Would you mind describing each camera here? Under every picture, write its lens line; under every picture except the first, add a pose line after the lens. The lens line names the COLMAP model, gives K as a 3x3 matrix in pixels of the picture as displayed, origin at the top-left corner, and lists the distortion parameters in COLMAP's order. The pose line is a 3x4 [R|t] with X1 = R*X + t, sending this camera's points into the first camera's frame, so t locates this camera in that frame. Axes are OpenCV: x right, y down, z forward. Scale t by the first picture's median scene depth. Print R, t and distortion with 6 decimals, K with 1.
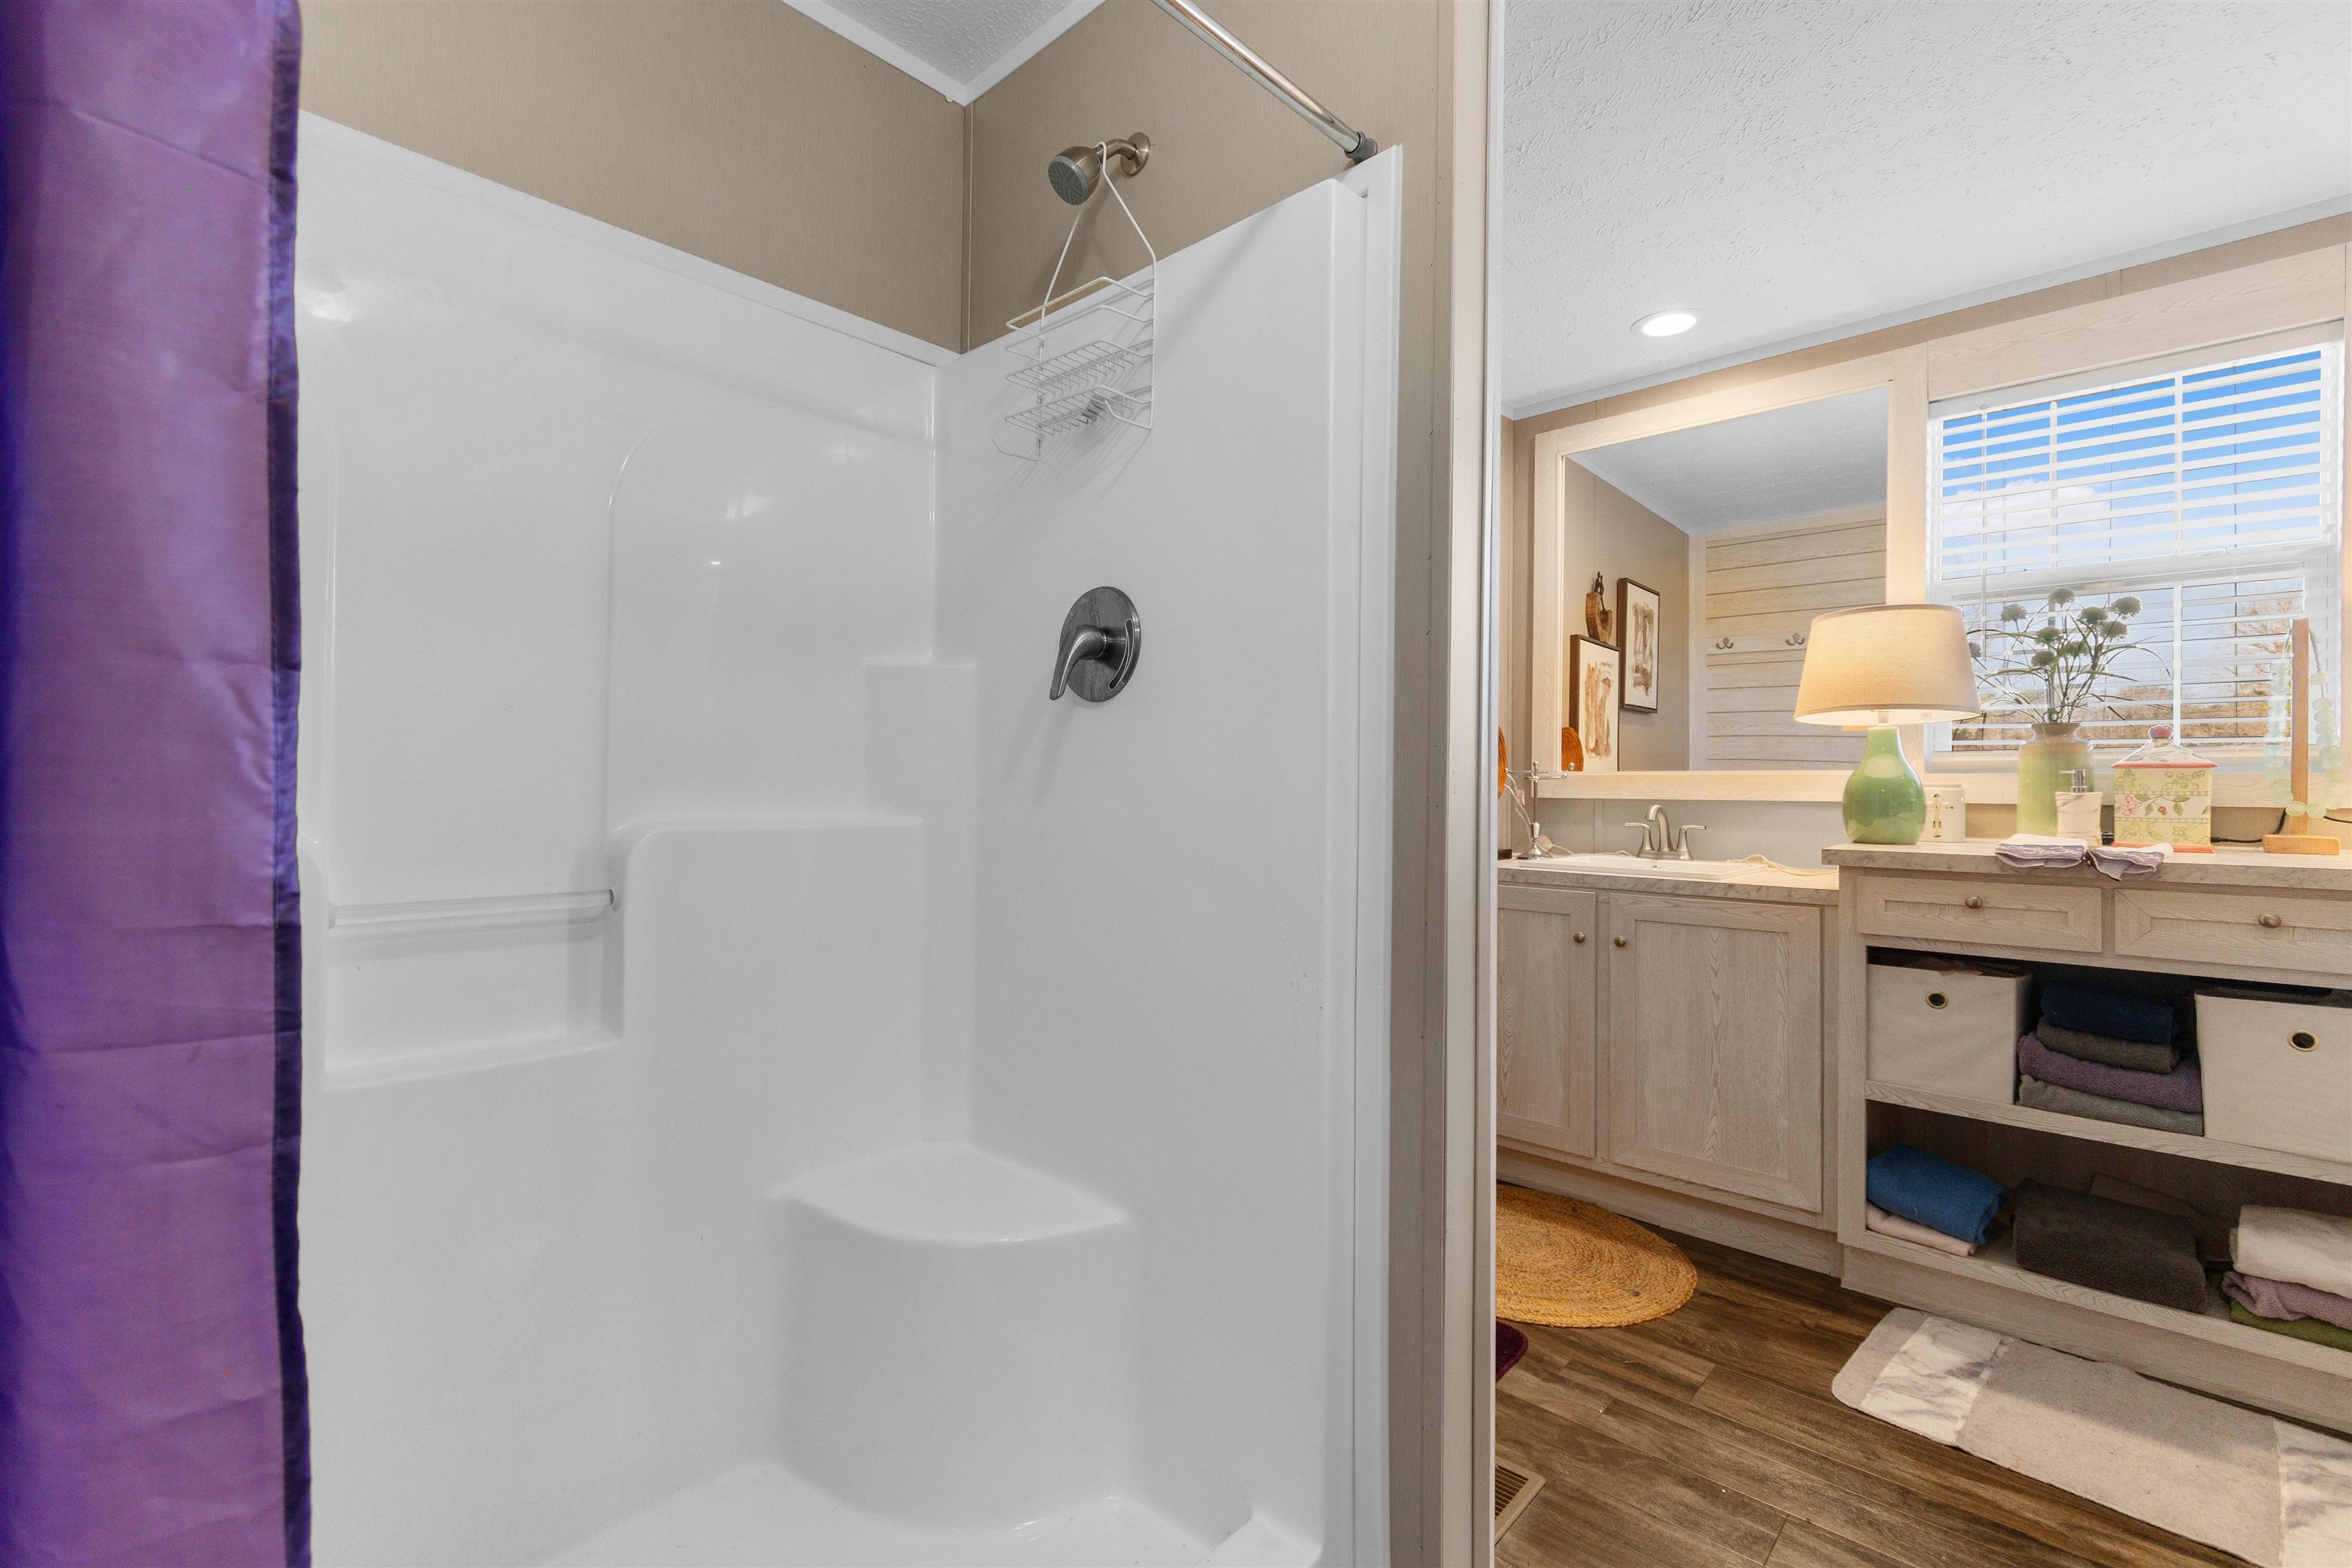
lens RADIAL K [[1041.4, 0, 1169.6], [0, 1041.4, 776.5], [0, 0, 1]] dist [0.005139, -0.002740]
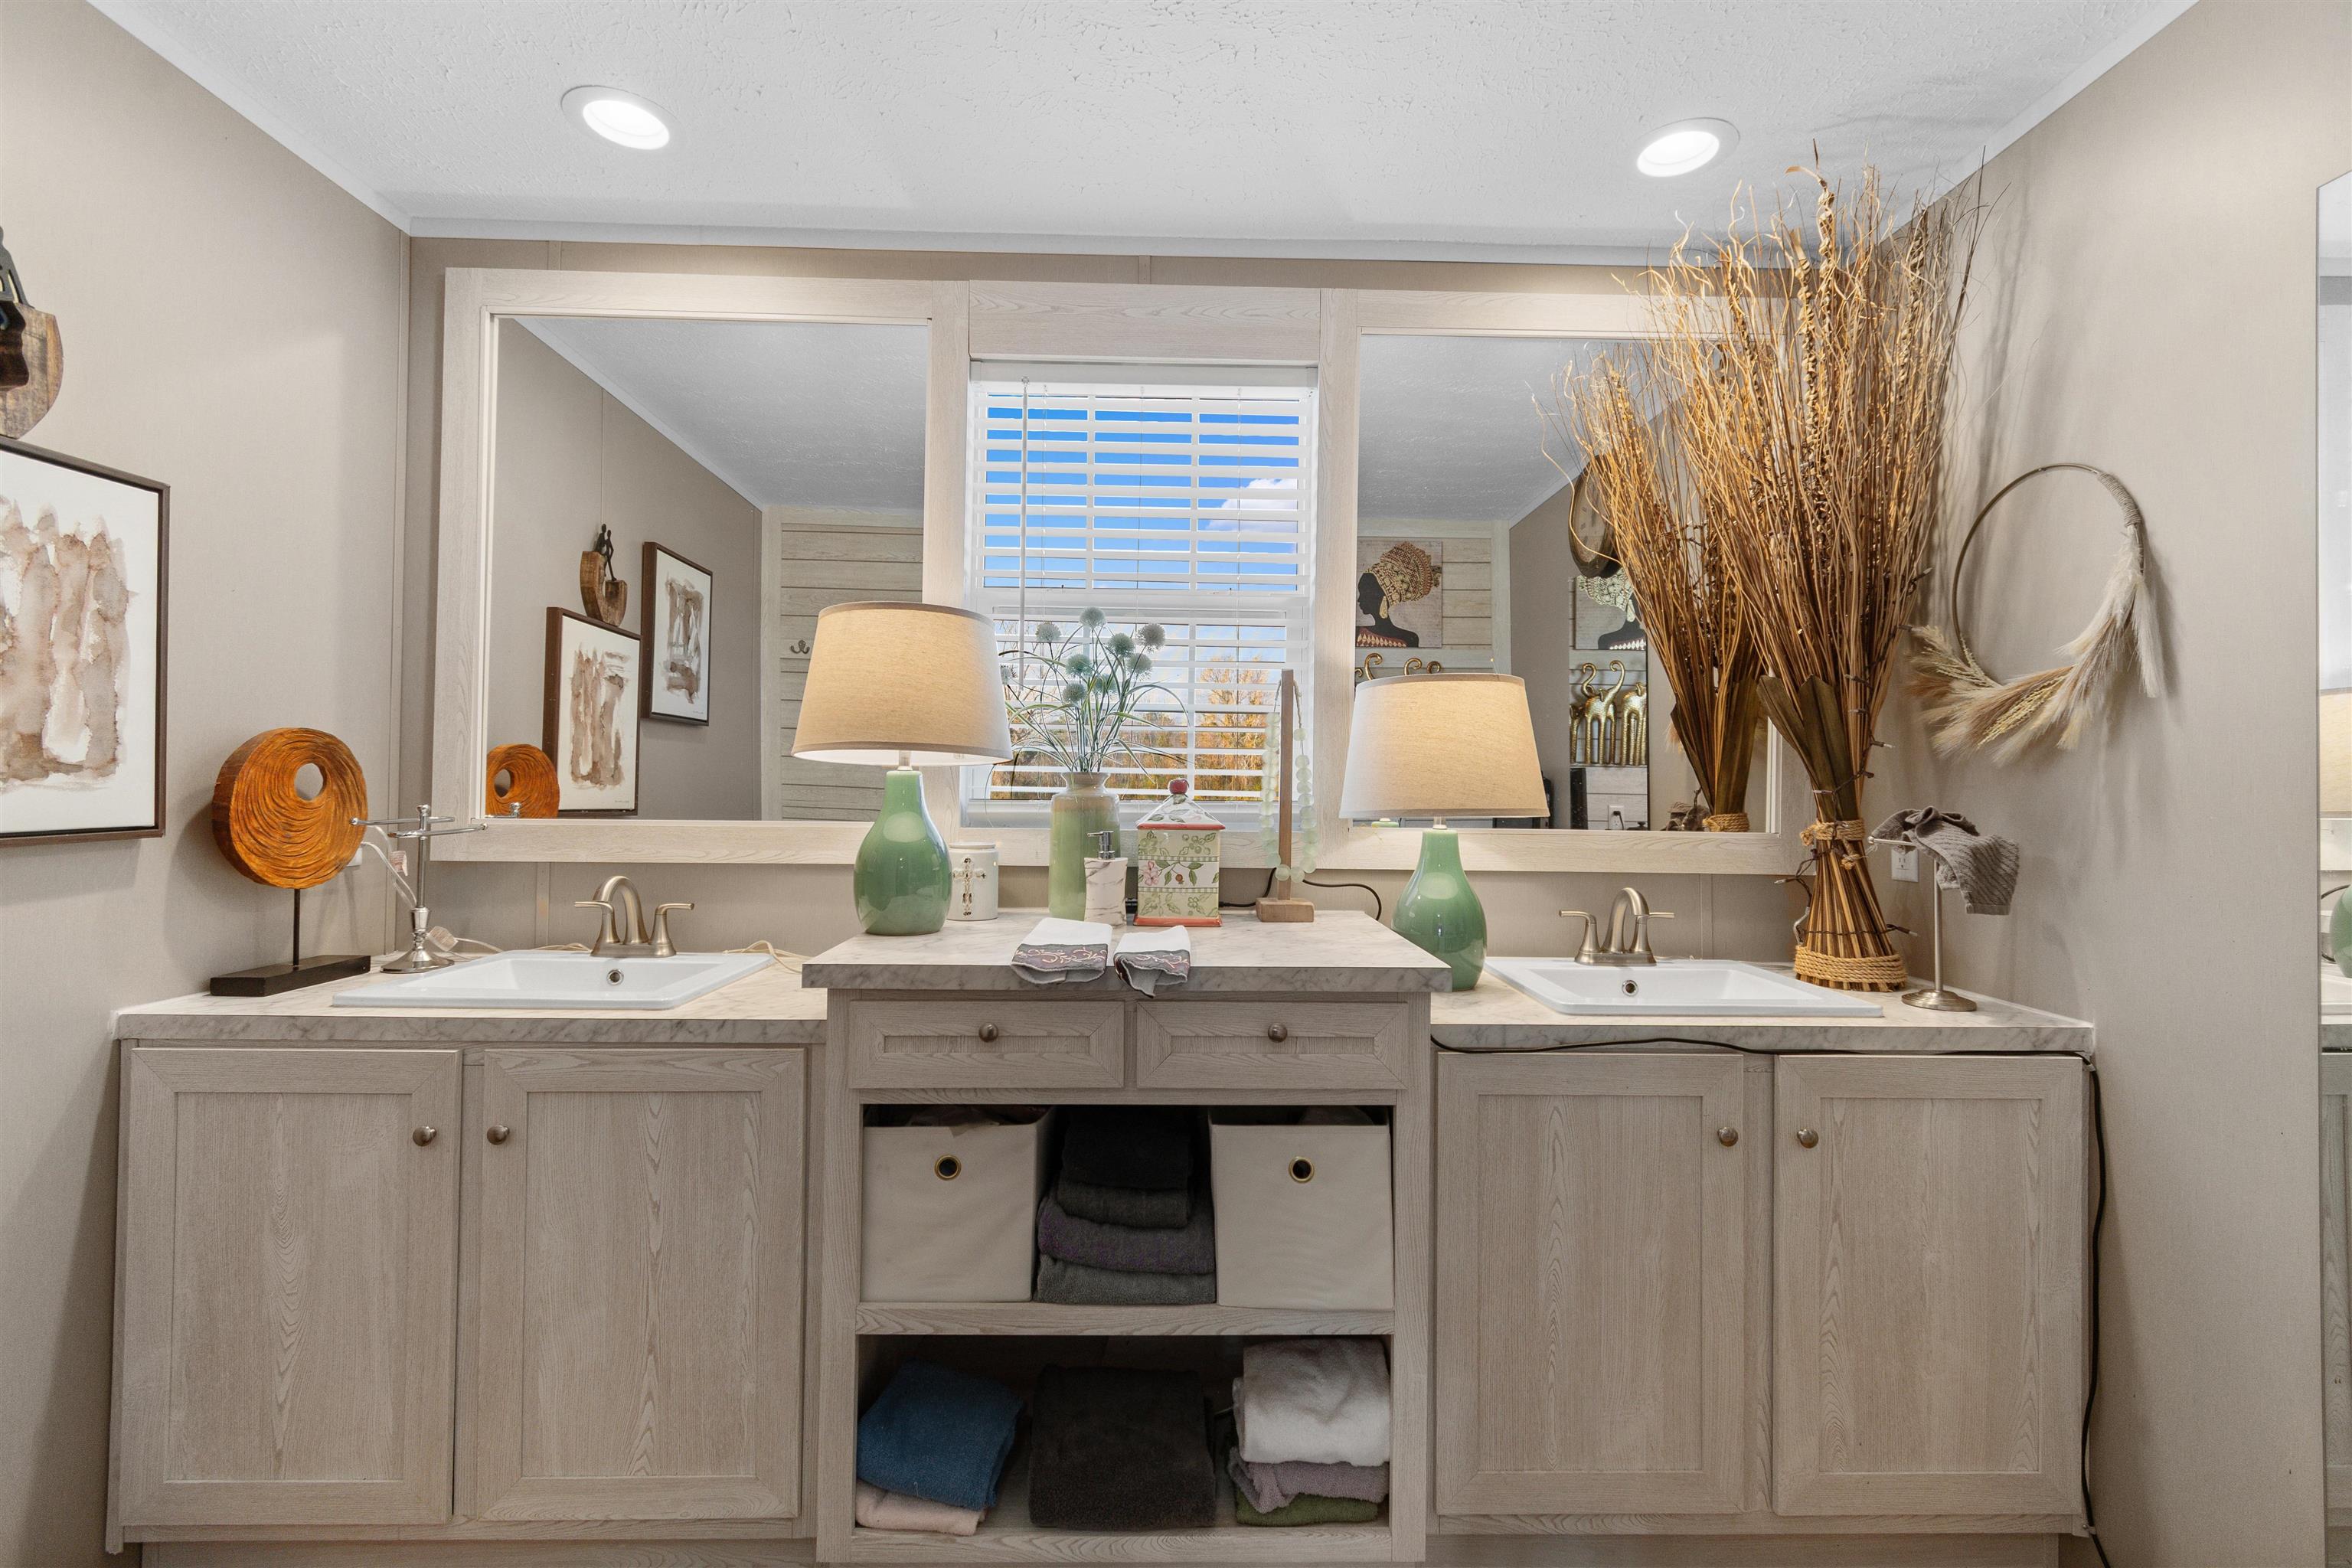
lens RADIAL K [[1041.4, 0, 1183.7], [0, 1041.4, 768.3], [0, 0, 1]] dist [0.005139, -0.002740]
pose [[0.711041, 0.016203, 0.702964, 0.334424], [-0.011951, 0.999869, -0.010958, -0.047190], [-0.703049, -0.000610, 0.711141, 0.371439]]
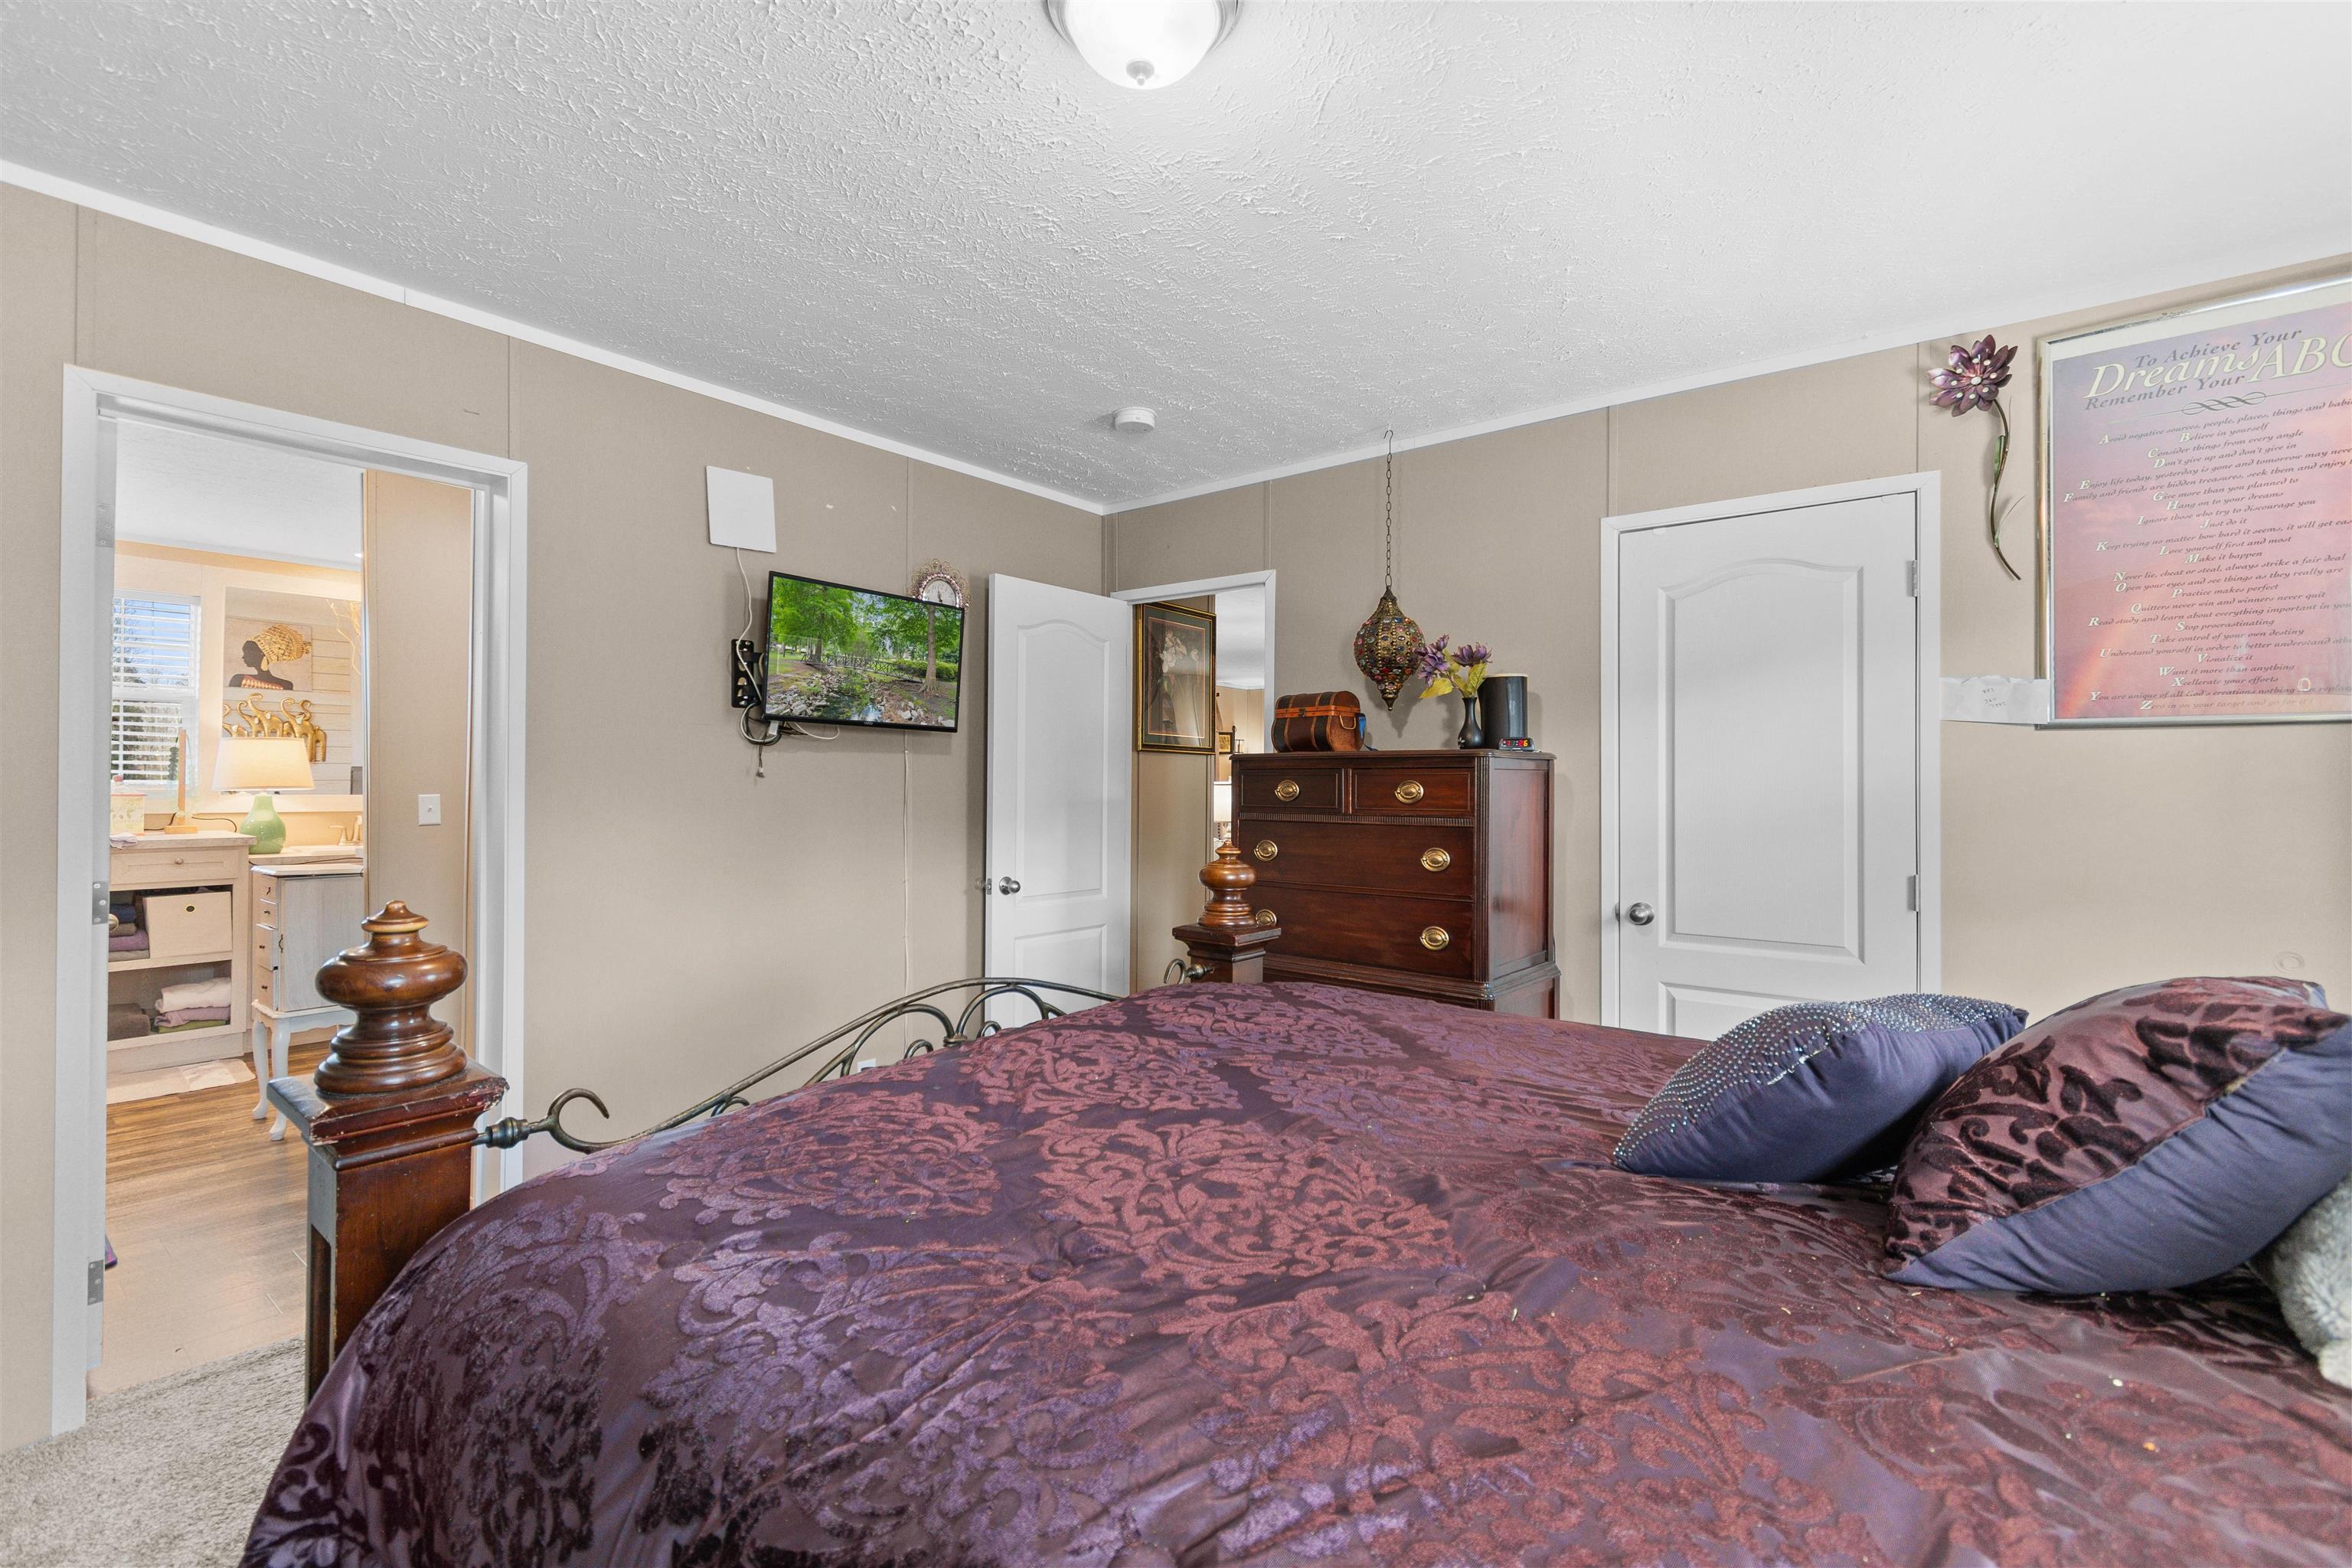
lens RADIAL K [[1041.4, 0, 1173.8], [0, 1041.4, 779.7], [0, 0, 1]] dist [0.005139, -0.002740]
pose [[-0.074148, 0.003582, 0.997241, -1.216824], [-0.010903, 0.999931, -0.004402, -0.051595], [-0.997188, -0.011199, -0.074104, -0.889156]]
